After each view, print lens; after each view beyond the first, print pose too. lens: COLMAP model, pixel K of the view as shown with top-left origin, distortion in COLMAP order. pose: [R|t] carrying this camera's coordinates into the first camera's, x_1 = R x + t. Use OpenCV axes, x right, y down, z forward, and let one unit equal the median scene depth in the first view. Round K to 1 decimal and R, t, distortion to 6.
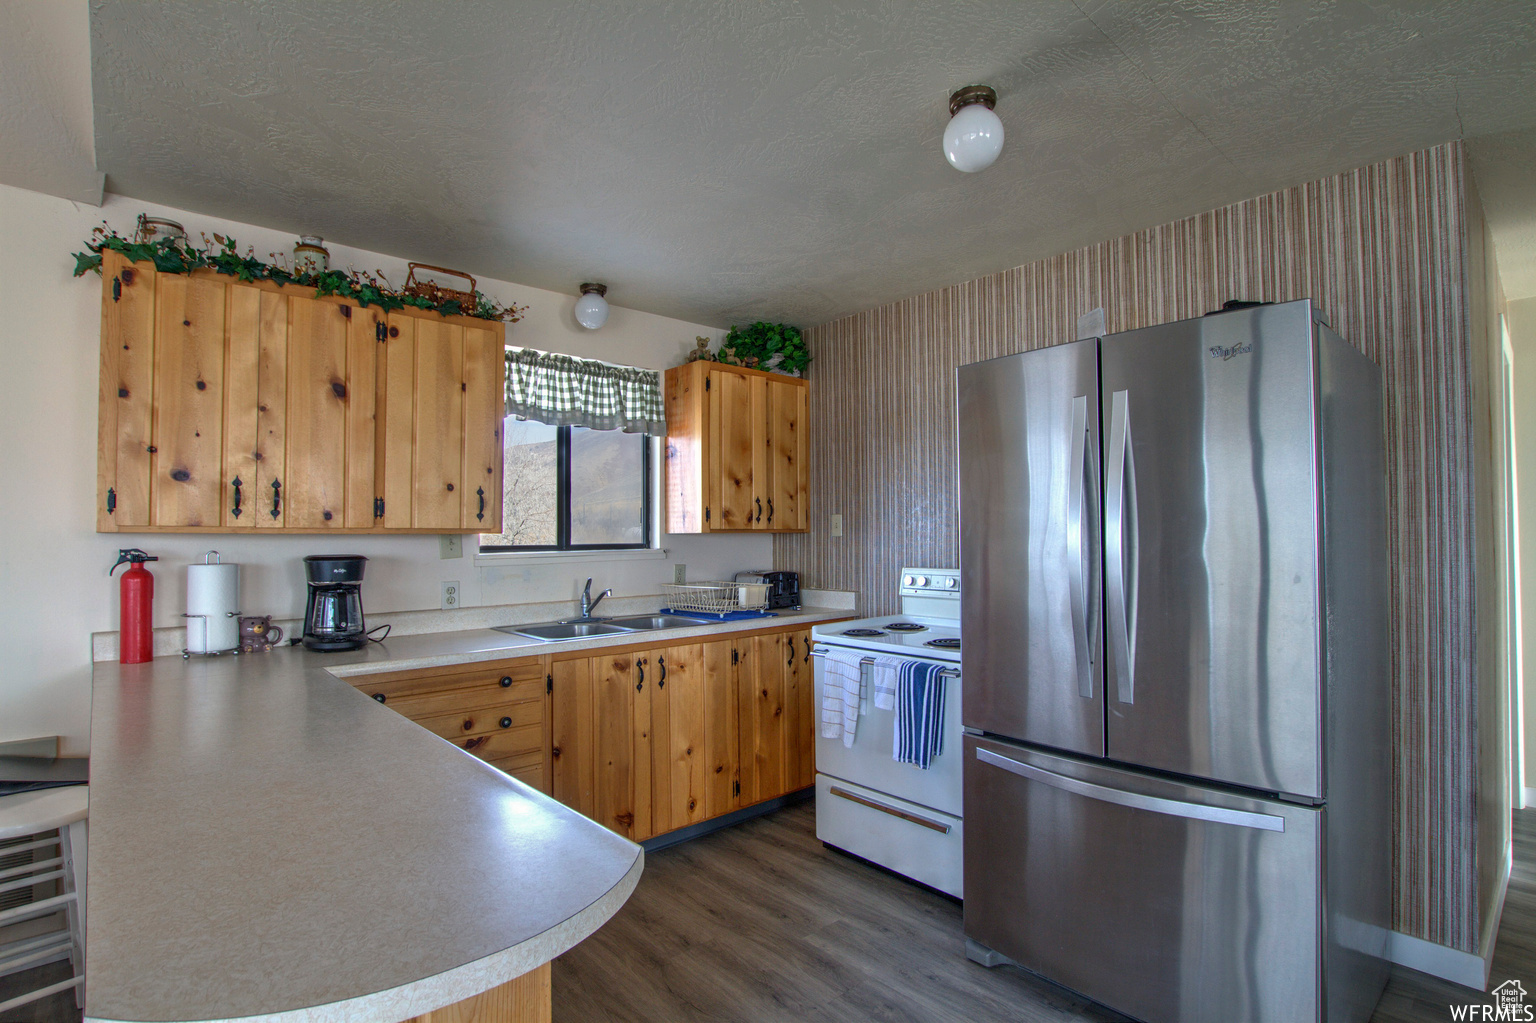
lens RADIAL K [[745.5, 0, 772.6], [0, 745.5, 515.8], [0, 0, 1]] dist [-0.024362, 0.002122]
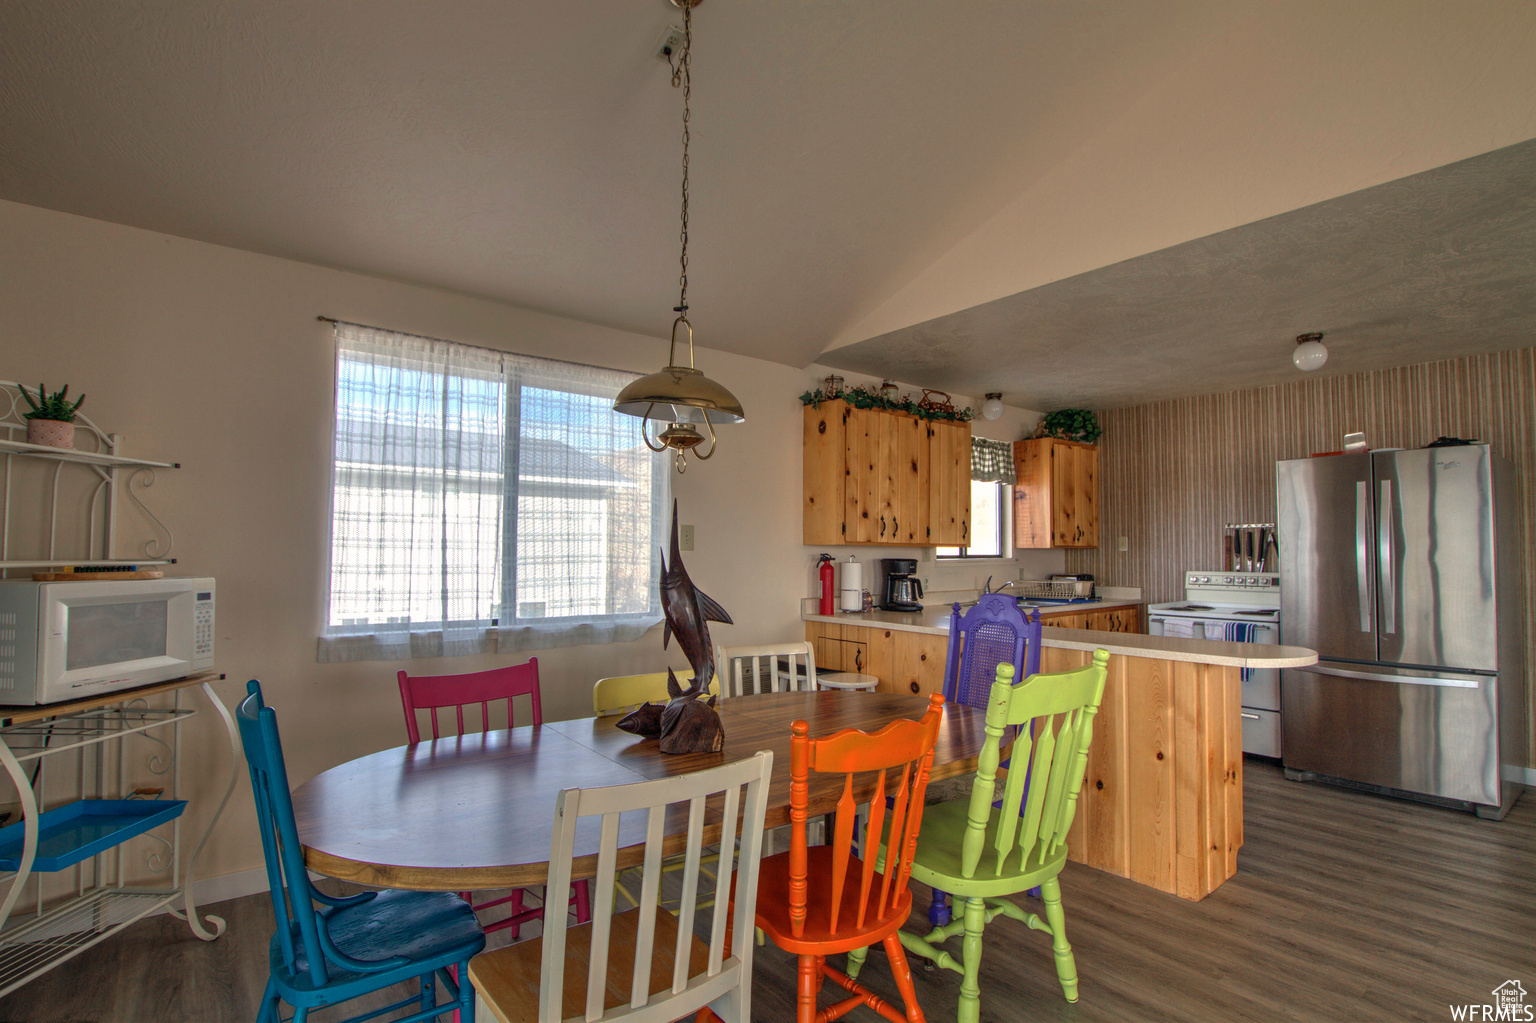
lens RADIAL K [[745.5, 0, 772.6], [0, 745.5, 515.8], [0, 0, 1]] dist [-0.024362, 0.002122]
pose [[0.998261, 0.007900, -0.058414, -0.622723], [-0.009122, 0.999744, -0.020687, -0.007251], [0.058235, 0.021184, 0.998078, -0.629770]]
